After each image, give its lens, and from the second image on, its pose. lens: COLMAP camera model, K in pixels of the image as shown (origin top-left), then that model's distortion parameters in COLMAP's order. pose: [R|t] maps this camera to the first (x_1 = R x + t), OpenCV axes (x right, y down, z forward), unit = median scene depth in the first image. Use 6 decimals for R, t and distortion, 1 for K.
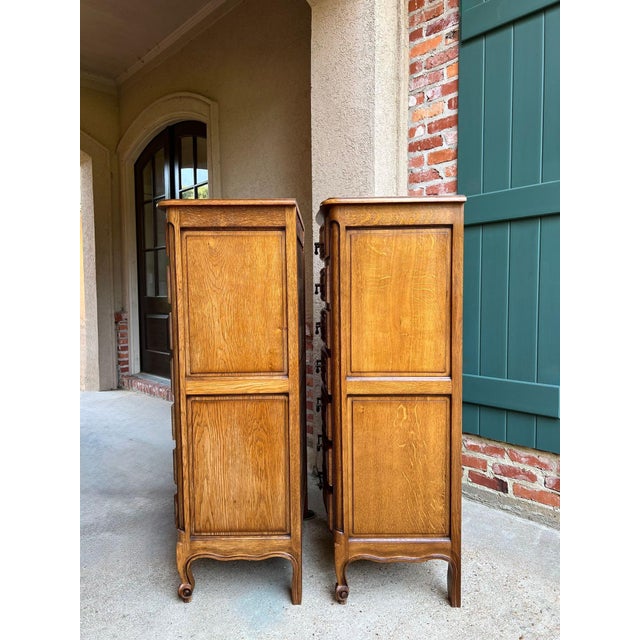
lens RADIAL K [[486.4, 0, 323.7], [0, 486.4, 324.7], [0, 0, 1]] dist [0.039055, -0.043665]
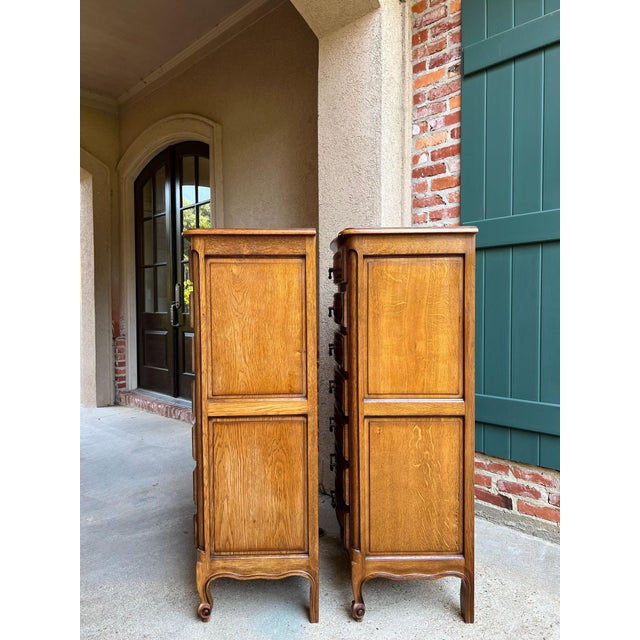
lens RADIAL K [[486.4, 0, 324.7], [0, 486.4, 323.1], [0, 0, 1]] dist [0.039055, -0.043665]
pose [[0.999705, 0.001601, 0.024215, -0.039894], [-0.000895, 0.999575, -0.029134, -0.015236], [-0.024251, 0.029103, 0.999282, -0.025918]]
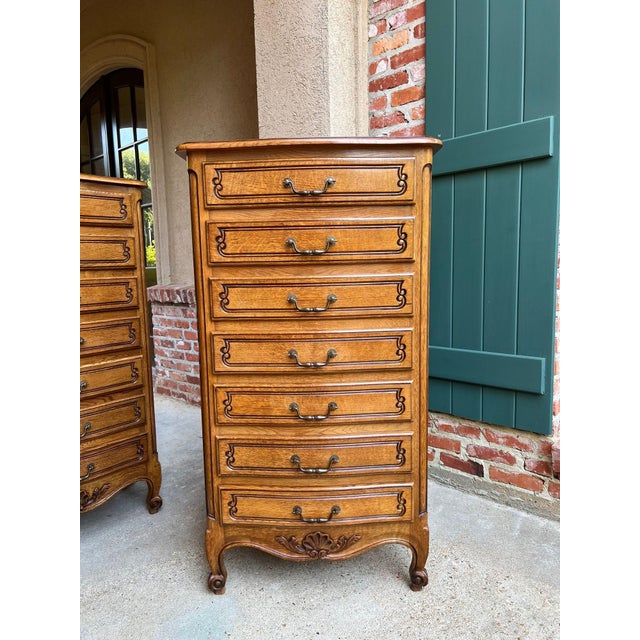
lens RADIAL K [[486.4, 0, 319.1], [0, 486.4, 324.5], [0, 0, 1]] dist [0.039055, -0.043665]
pose [[0.998139, -0.024132, 0.056003, 0.028500], [0.020906, 0.998126, 0.057502, 0.005618], [-0.057285, -0.056224, 0.996773, 0.127397]]
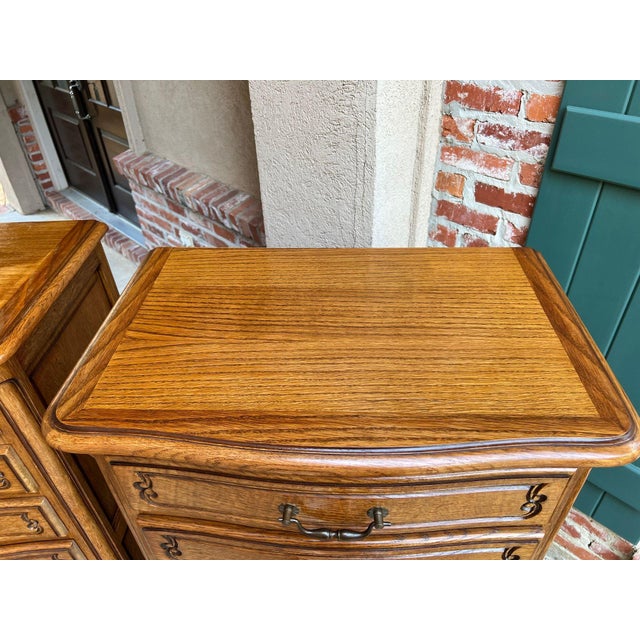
lens RADIAL K [[486.4, 0, 322.1], [0, 486.4, 315.0], [0, 0, 1]] dist [0.039055, -0.043665]
pose [[0.999471, -0.032197, 0.004658, 0.045546], [0.024529, 0.839891, 0.542200, -0.337255], [-0.021370, -0.541799, 0.840237, 0.513258]]
